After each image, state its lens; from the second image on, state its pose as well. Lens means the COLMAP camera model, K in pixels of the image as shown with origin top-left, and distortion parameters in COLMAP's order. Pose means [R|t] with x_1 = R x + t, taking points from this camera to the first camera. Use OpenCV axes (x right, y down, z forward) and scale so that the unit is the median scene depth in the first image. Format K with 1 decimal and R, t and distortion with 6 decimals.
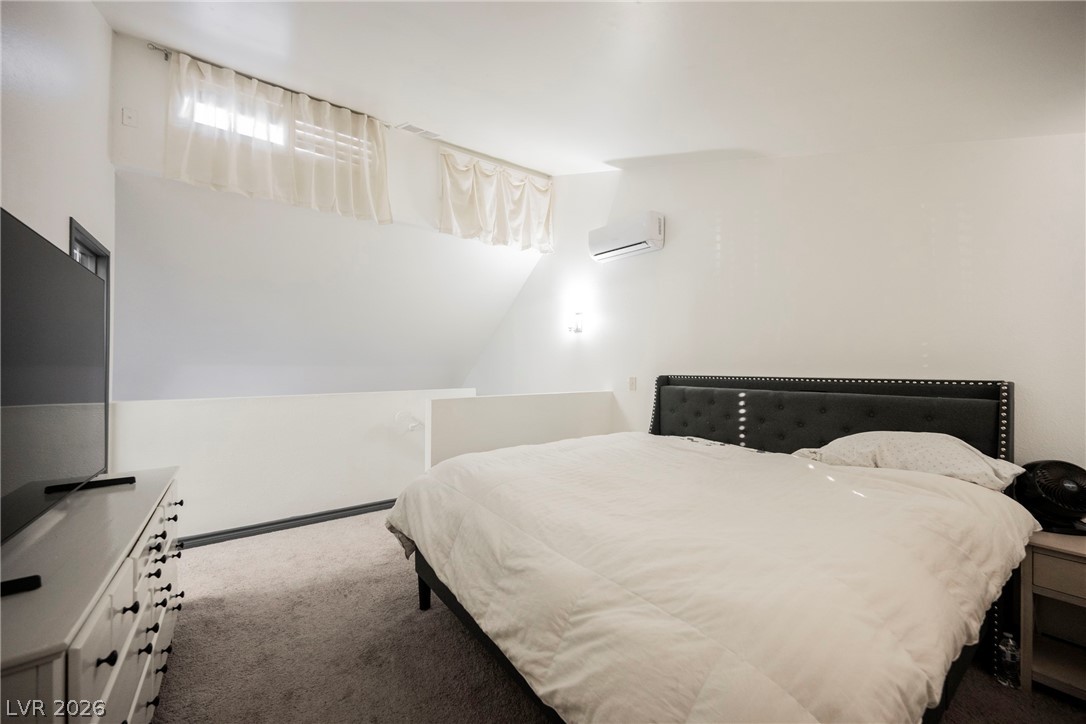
lens RADIAL K [[421.9, 0, 543.4], [0, 421.9, 361.8], [0, 0, 1]] dist [-0.001893, 0.000085]
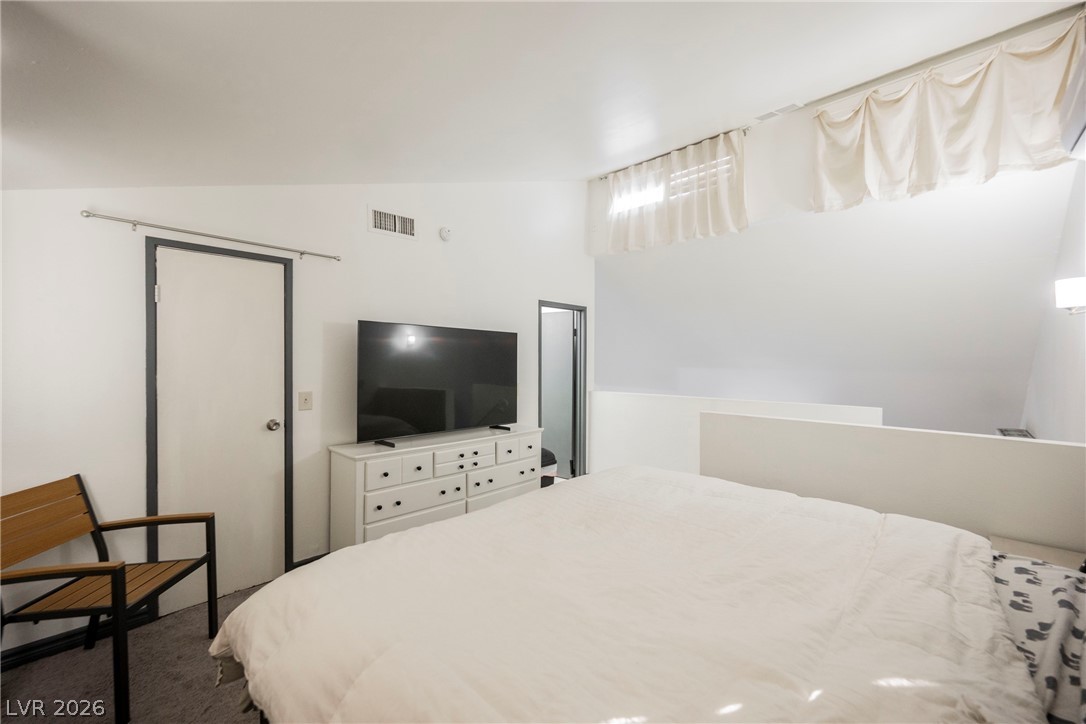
lens RADIAL K [[421.9, 0, 543.4], [0, 421.9, 361.8], [0, 0, 1]] dist [-0.001893, 0.000085]
pose [[0.187211, -0.009645, -0.982272, 0.455428], [-0.004704, 0.999932, -0.010715, -0.009267], [0.982309, 0.006626, 0.187153, 0.336447]]
